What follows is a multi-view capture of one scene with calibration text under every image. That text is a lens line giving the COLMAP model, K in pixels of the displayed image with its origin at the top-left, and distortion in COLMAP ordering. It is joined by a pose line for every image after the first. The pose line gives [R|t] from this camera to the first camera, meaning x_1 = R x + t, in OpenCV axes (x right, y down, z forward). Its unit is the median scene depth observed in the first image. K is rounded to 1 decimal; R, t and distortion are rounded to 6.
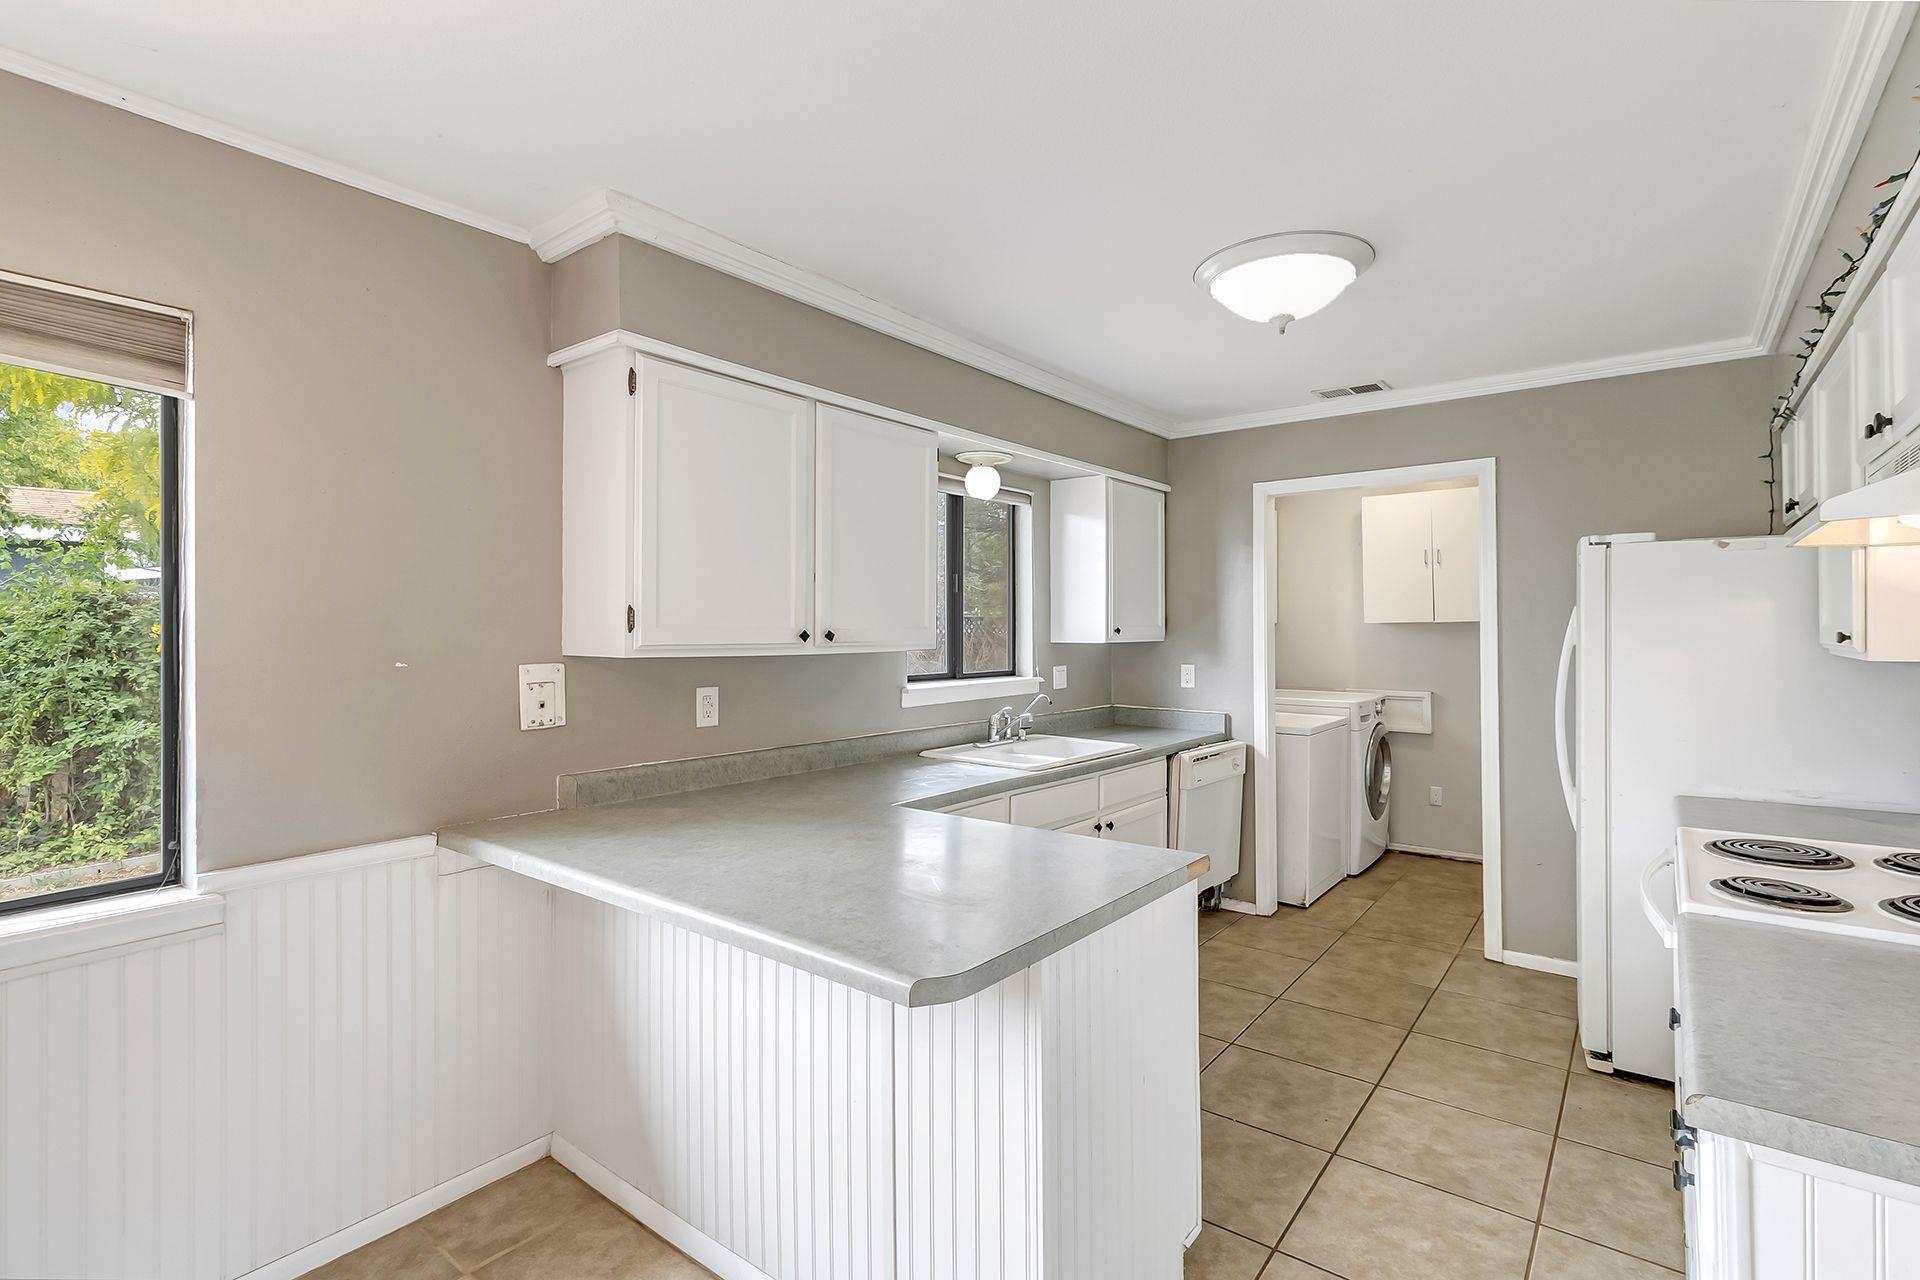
lens RADIAL K [[903.7, 0, 951.5], [0, 903.7, 624.8], [0, 0, 1]] dist [0.004087, 0.002574]
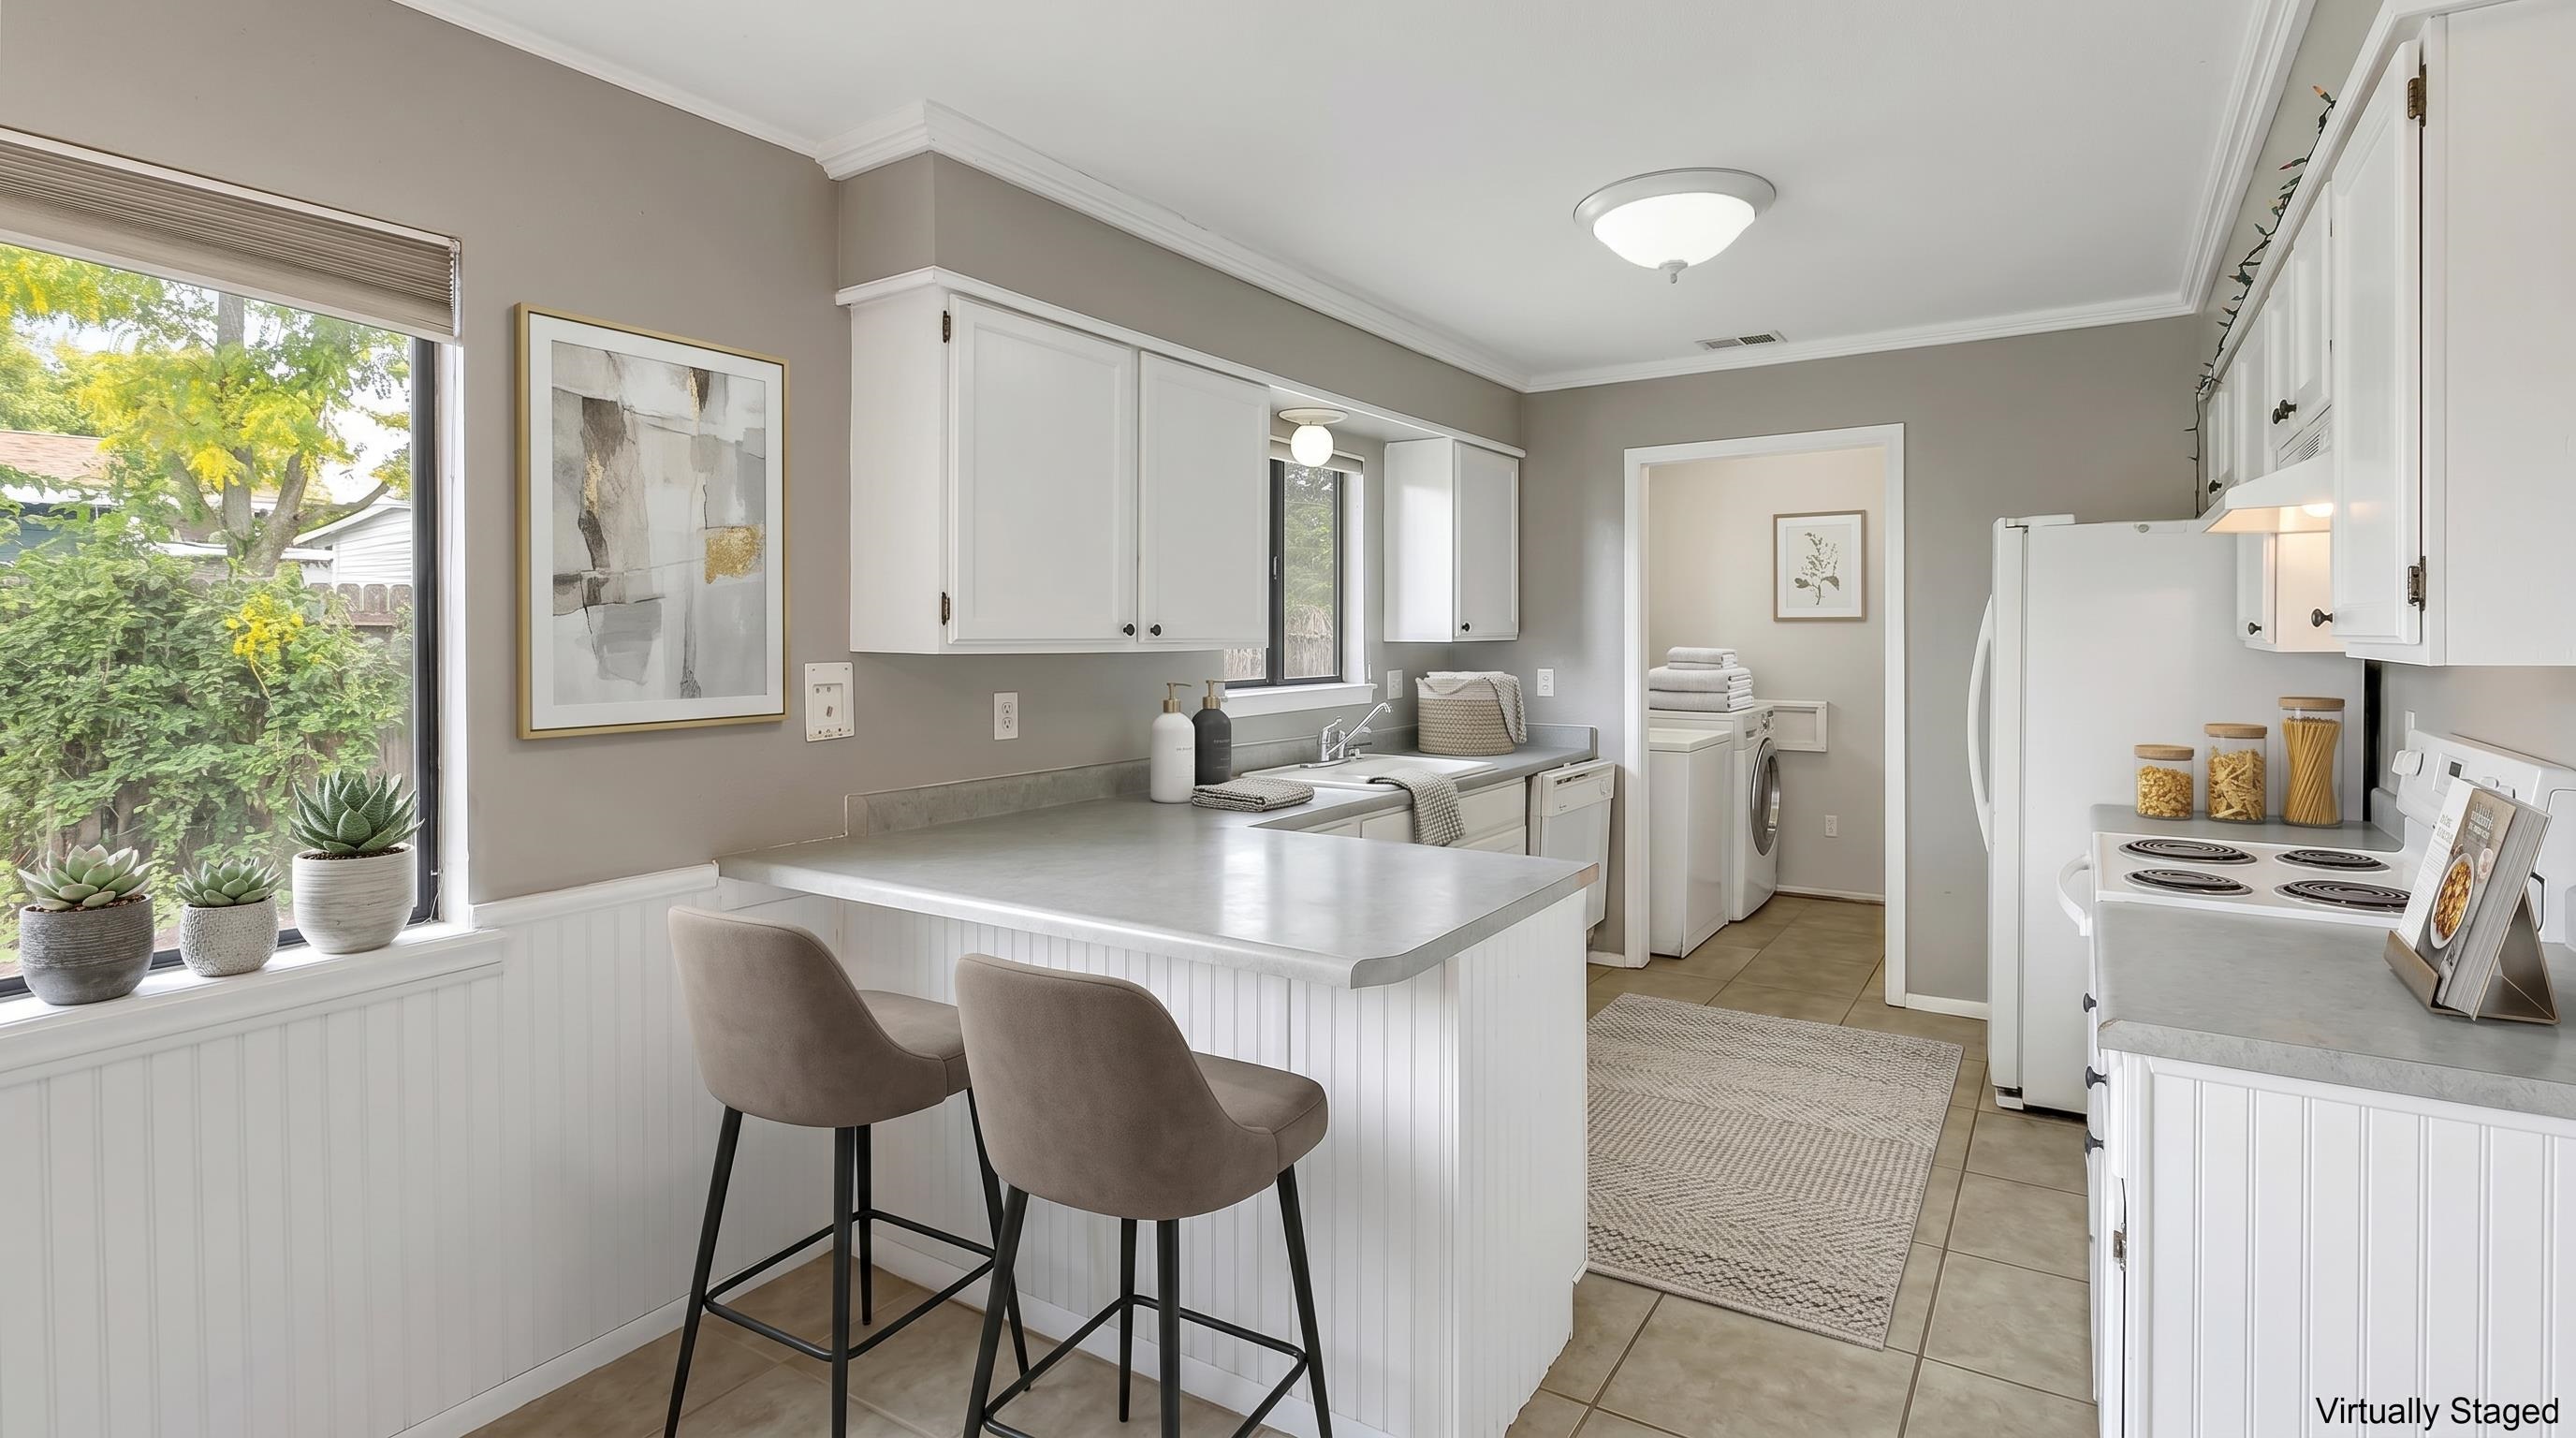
lens RADIAL K [[1217.1, 0, 1319.9], [0, 1217.1, 648.4], [0, 0, 1]] dist [0.017226, 0.000804]
pose [[0.994708, -0.002490, 0.102709, -0.098096], [0.000628, 0.999835, 0.018156, 0.008640], [-0.102737, -0.017995, 0.994546, -0.141415]]
